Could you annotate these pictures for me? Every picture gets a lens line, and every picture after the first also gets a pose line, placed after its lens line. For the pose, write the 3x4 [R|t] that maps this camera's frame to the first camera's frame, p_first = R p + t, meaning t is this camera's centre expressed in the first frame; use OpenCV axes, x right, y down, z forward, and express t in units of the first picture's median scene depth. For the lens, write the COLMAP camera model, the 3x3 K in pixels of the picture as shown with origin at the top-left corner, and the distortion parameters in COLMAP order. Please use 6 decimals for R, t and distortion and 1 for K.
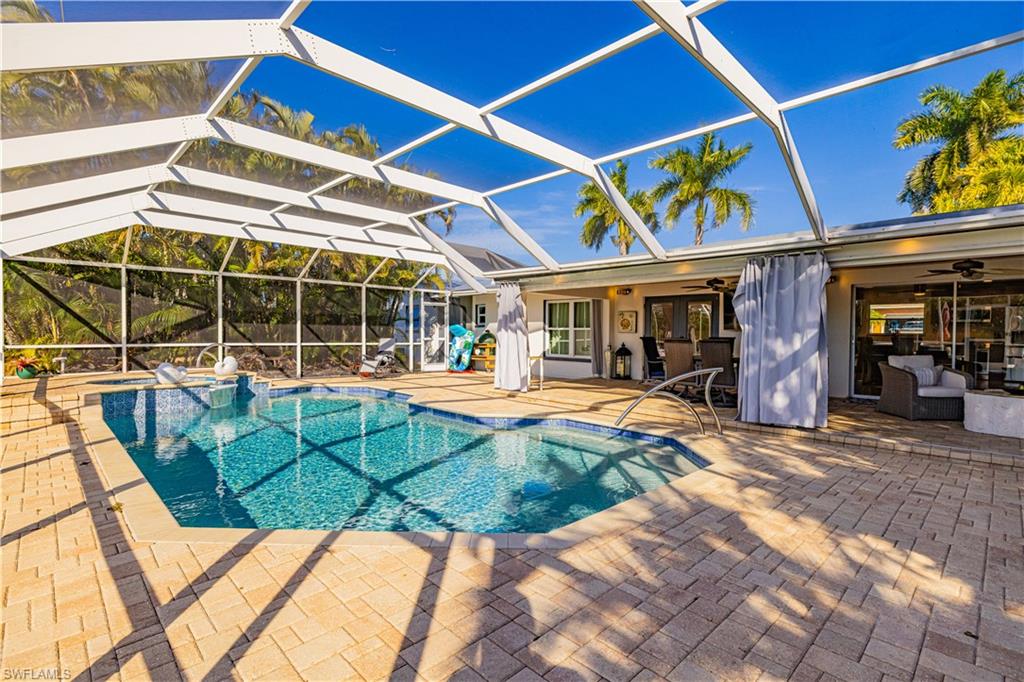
lens RADIAL K [[486.9, 0, 512.0], [0, 486.9, 341.0], [0, 0, 1]] dist [-0.001494, -0.000096]
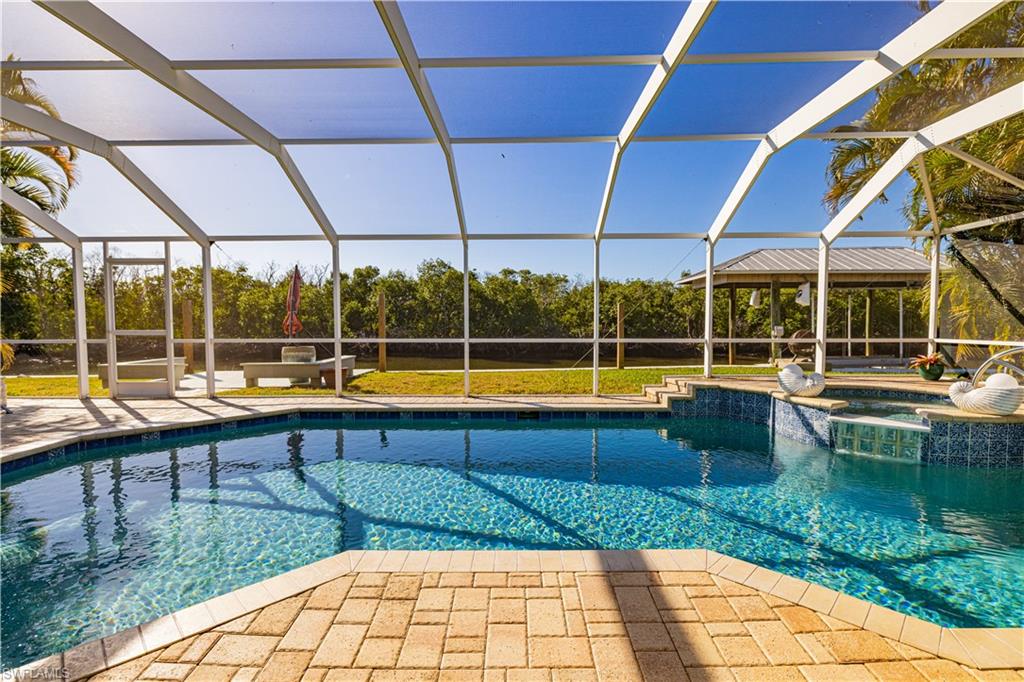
lens RADIAL K [[486.9, 0, 512.0], [0, 486.9, 341.0], [0, 0, 1]] dist [-0.001494, -0.000096]
pose [[-0.703348, 0.023208, -0.710466, 0.073482], [-0.016435, 0.998669, 0.048894, -0.016100], [0.710655, 0.046066, -0.702031, 1.149877]]
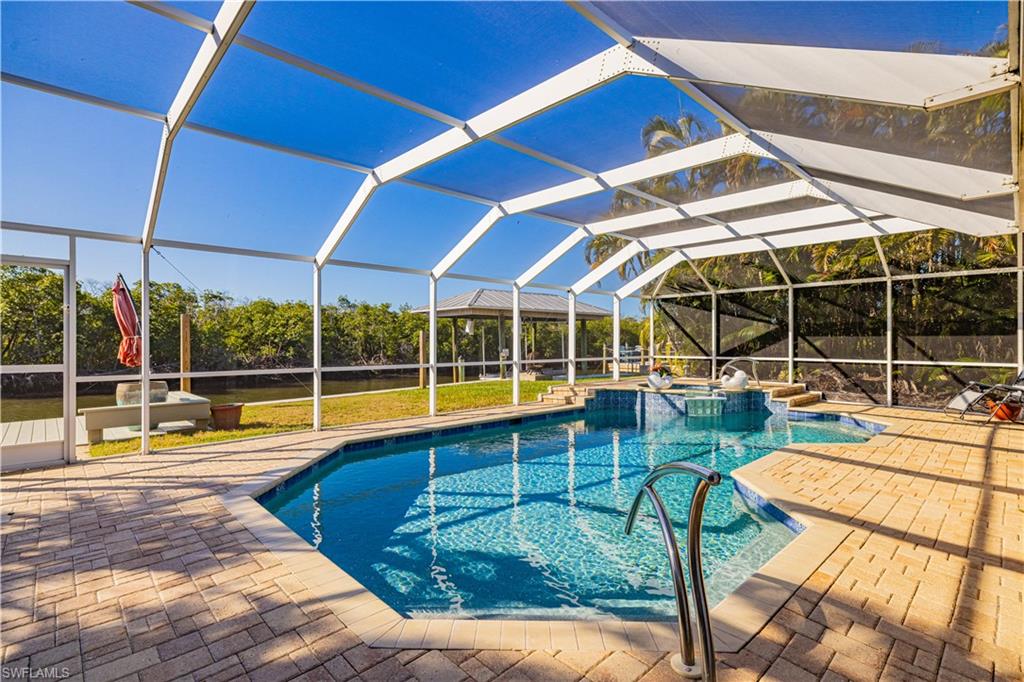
lens RADIAL K [[486.9, 0, 512.0], [0, 486.9, 341.0], [0, 0, 1]] dist [-0.001494, -0.000096]
pose [[-0.009716, -0.011168, -0.999890, 0.509405], [-0.016041, 0.999811, -0.011012, -0.013359], [0.999824, 0.015932, -0.009893, 0.617521]]
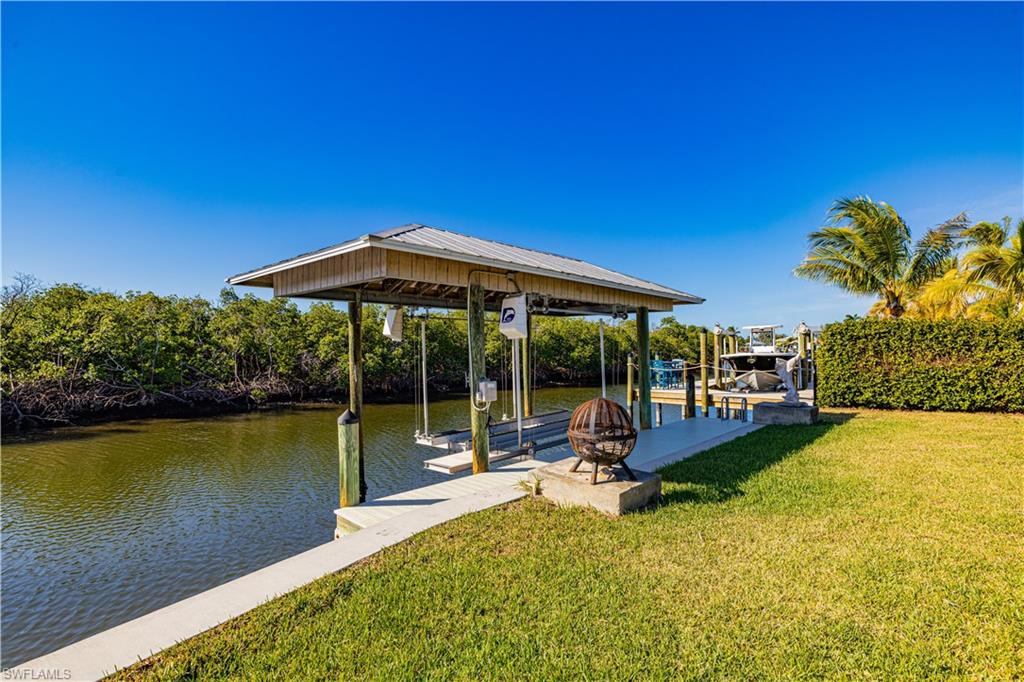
lens RADIAL K [[486.9, 0, 512.0], [0, 486.9, 341.0], [0, 0, 1]] dist [-0.001494, -0.000096]
pose [[0.102728, -0.026606, -0.994354, -1.127184], [-0.012252, 0.999533, -0.028010, -0.048436], [0.994634, 0.015060, 0.102354, 0.512524]]
